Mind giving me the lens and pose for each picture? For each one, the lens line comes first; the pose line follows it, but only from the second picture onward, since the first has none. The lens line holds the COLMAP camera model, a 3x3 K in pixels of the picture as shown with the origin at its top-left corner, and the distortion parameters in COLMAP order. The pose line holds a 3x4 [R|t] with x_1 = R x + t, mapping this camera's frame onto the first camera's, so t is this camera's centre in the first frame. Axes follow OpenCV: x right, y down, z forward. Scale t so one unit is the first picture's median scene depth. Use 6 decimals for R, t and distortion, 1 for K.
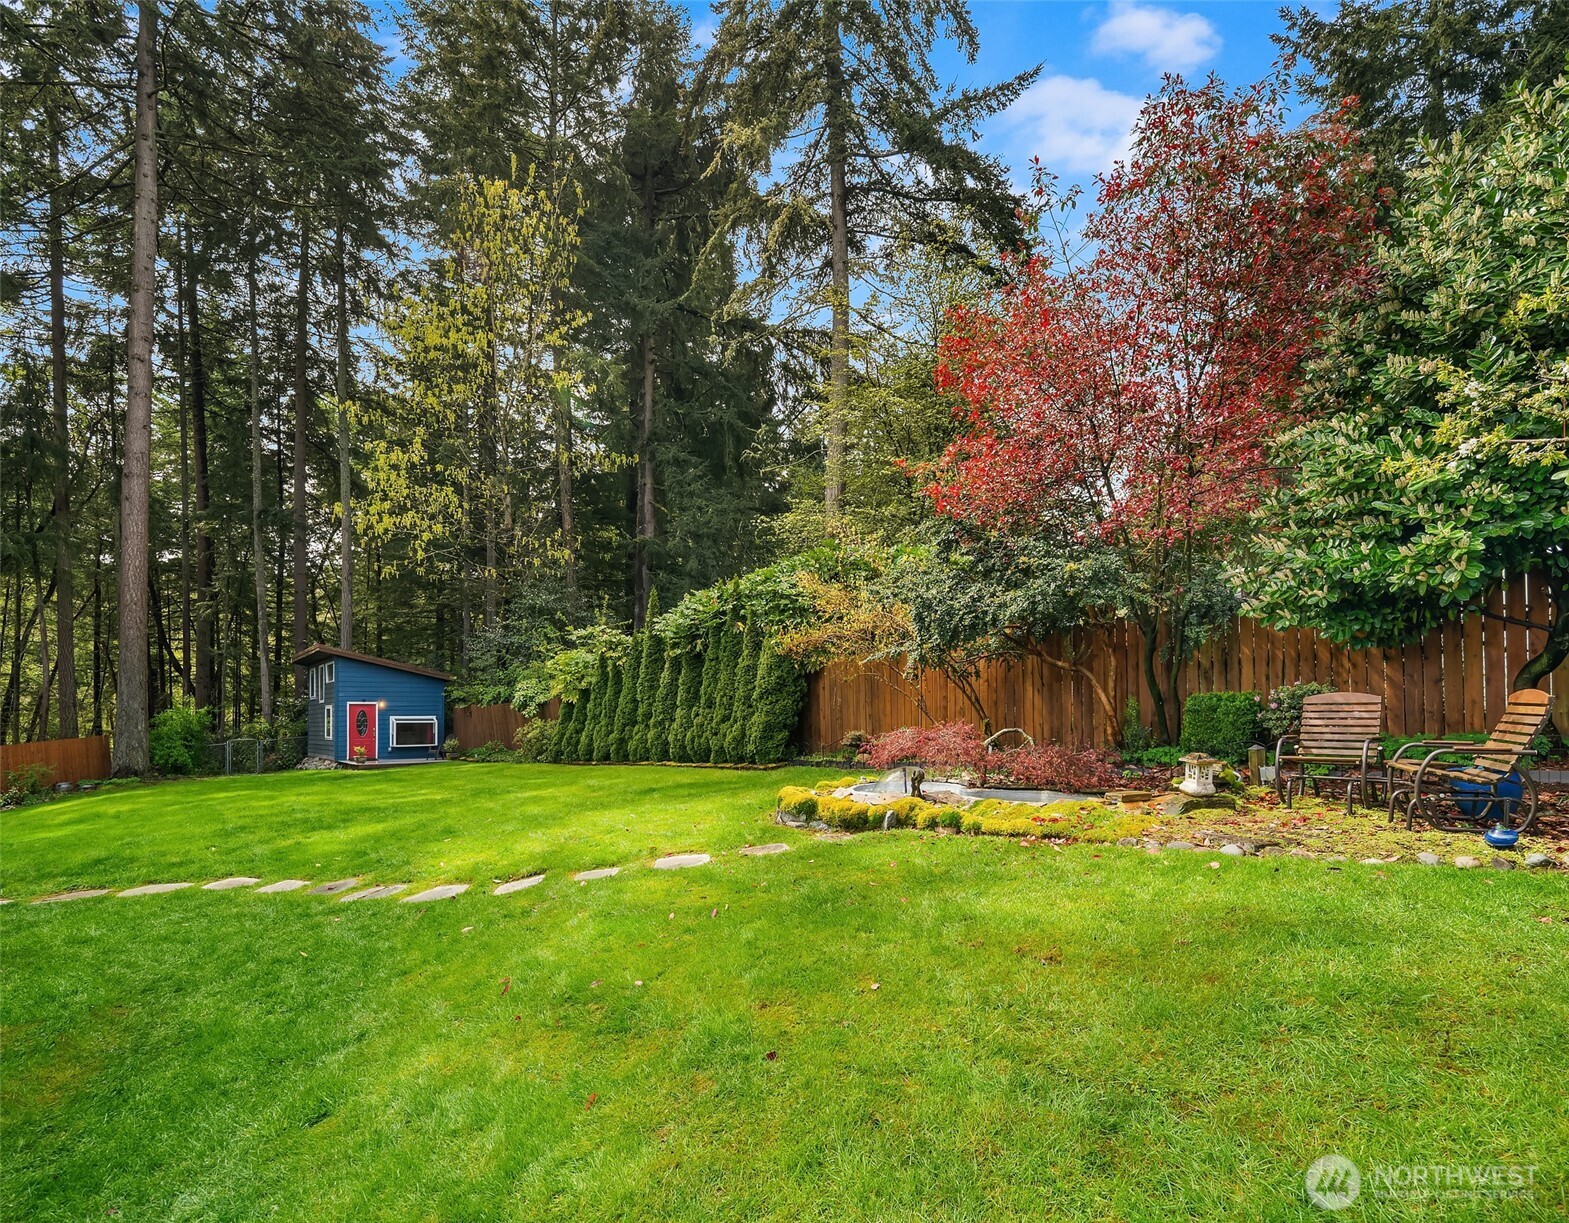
lens RADIAL K [[833.1, 0, 769.9], [0, 833.1, 705.7], [0, 0, 1]] dist [-0.007791, -0.000942]
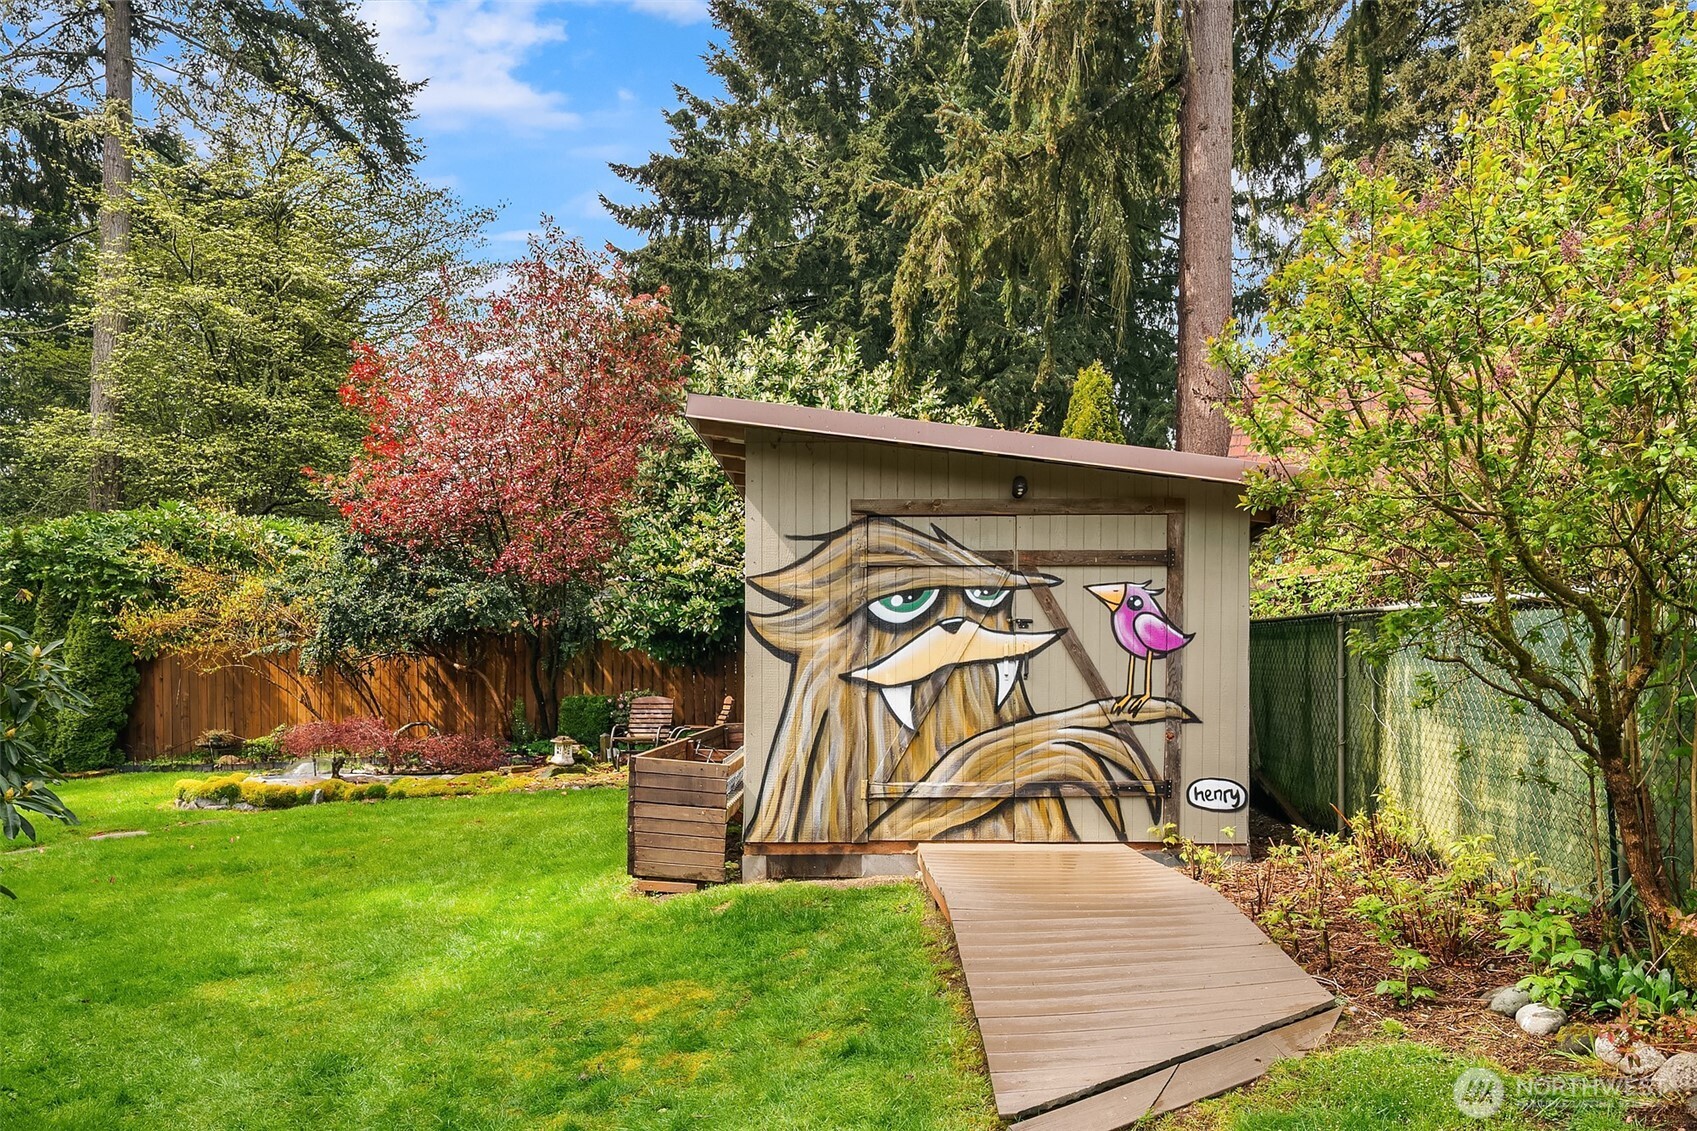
lens RADIAL K [[1362.6, 0, 961.2], [0, 1362.6, 749.2], [0, 0, 1]] dist [-0.010197, 0.005646]
pose [[0.751195, 0.000623, 0.660080, -0.429066], [-0.015765, 0.999731, 0.016998, 0.023666], [-0.659892, -0.023175, 0.751003, -1.006799]]
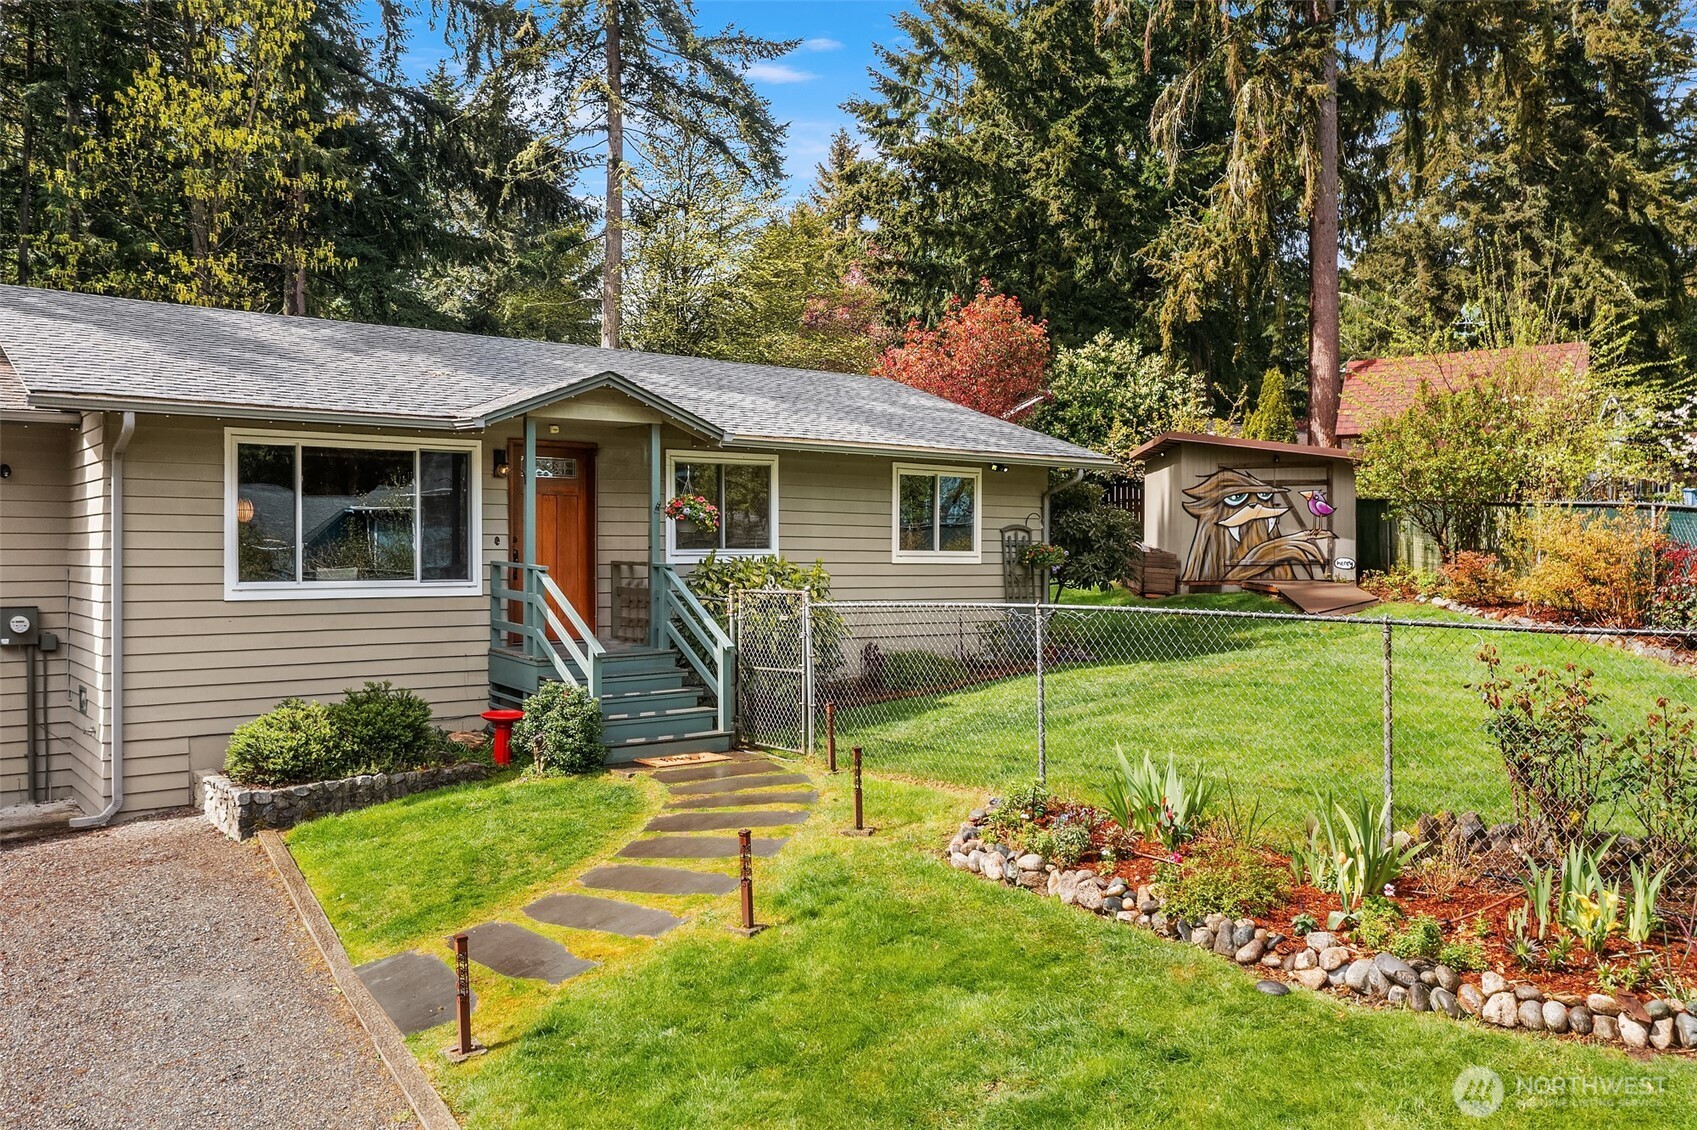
lens RADIAL K [[1531.5, 0, 886.9], [0, 1531.5, 565.5], [0, 0, 1]] dist [-0.011841, 0.016098]
pose [[0.799076, 0.007151, 0.601188, -2.473434], [-0.011593, 0.999927, 0.003514, 0.078321], [-0.601119, -0.009777, 0.799100, -2.474890]]
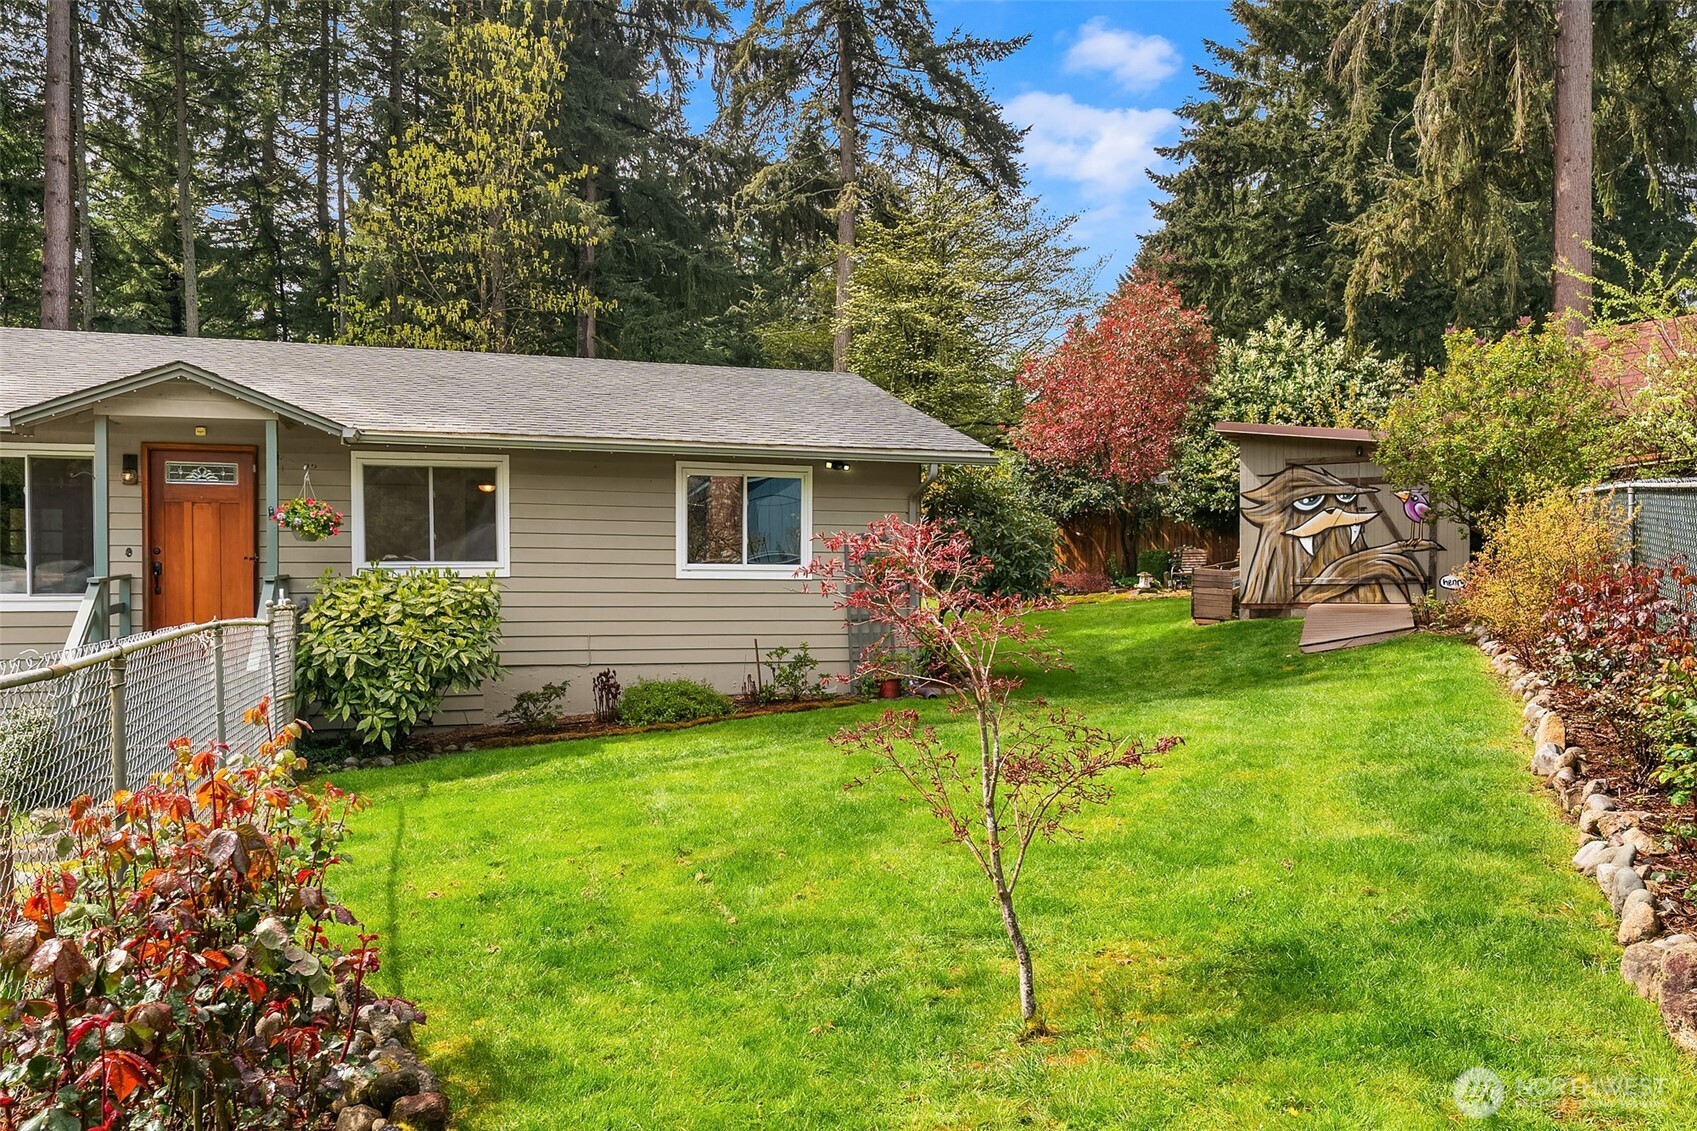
lens RADIAL K [[1467.6, 0, 842.1], [0, 1467.6, 580.1], [0, 0, 1]] dist [0.005930, 0.026332]
pose [[0.963010, 0.011133, 0.269234, -1.293873], [-0.010241, 0.999936, -0.004718, 0.092488], [-0.269269, 0.001786, 0.963063, -2.513165]]
